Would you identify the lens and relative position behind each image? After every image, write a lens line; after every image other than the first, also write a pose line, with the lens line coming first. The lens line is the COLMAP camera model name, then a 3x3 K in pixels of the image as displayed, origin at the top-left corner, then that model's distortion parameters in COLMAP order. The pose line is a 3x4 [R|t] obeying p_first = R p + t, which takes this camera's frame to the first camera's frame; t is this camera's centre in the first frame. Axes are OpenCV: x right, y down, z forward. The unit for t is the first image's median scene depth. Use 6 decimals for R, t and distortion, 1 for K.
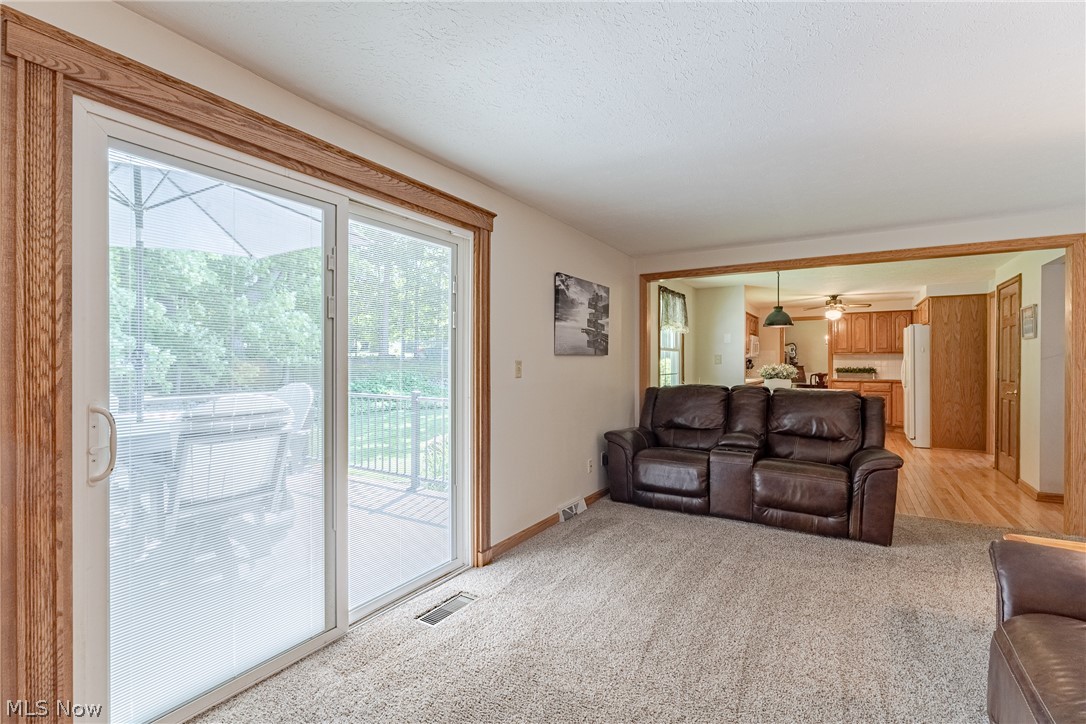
lens RADIAL K [[487.3, 0, 544.7], [0, 487.3, 358.1], [0, 0, 1]] dist [0.000025, -0.000146]
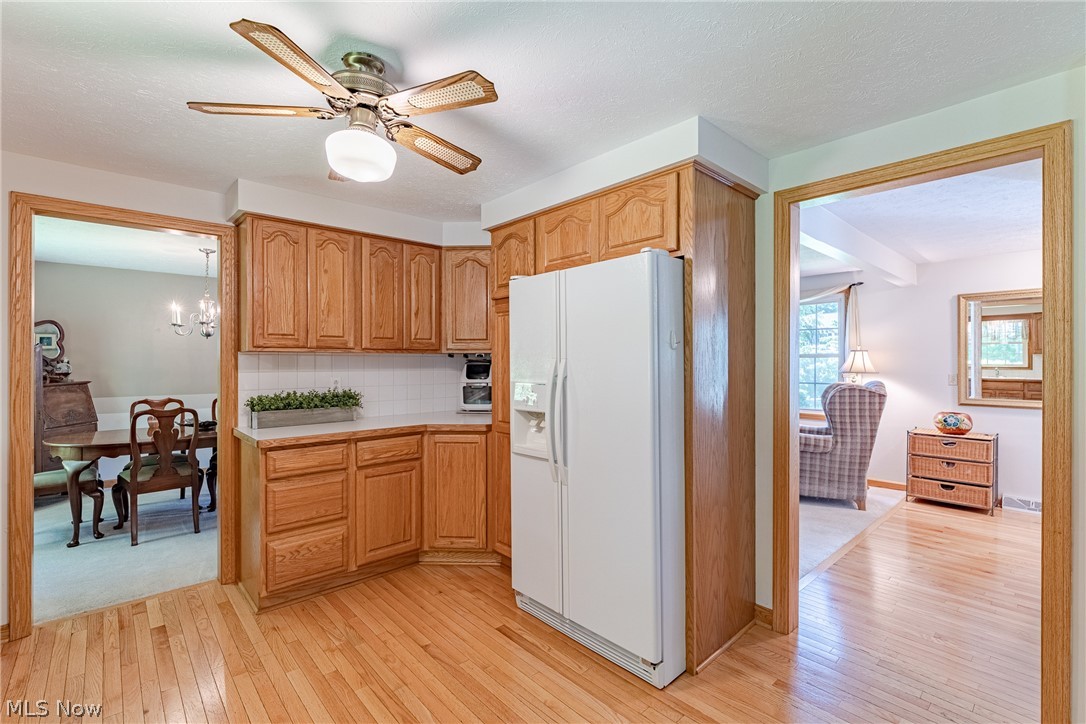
lens RADIAL K [[487.3, 0, 544.7], [0, 487.3, 358.1], [0, 0, 1]] dist [0.000025, -0.000146]
pose [[0.282104, -0.004430, 0.959374, 0.364691], [-0.000556, 0.999988, 0.004781, -0.006387], [-0.959384, -0.001882, 0.282098, 0.755951]]
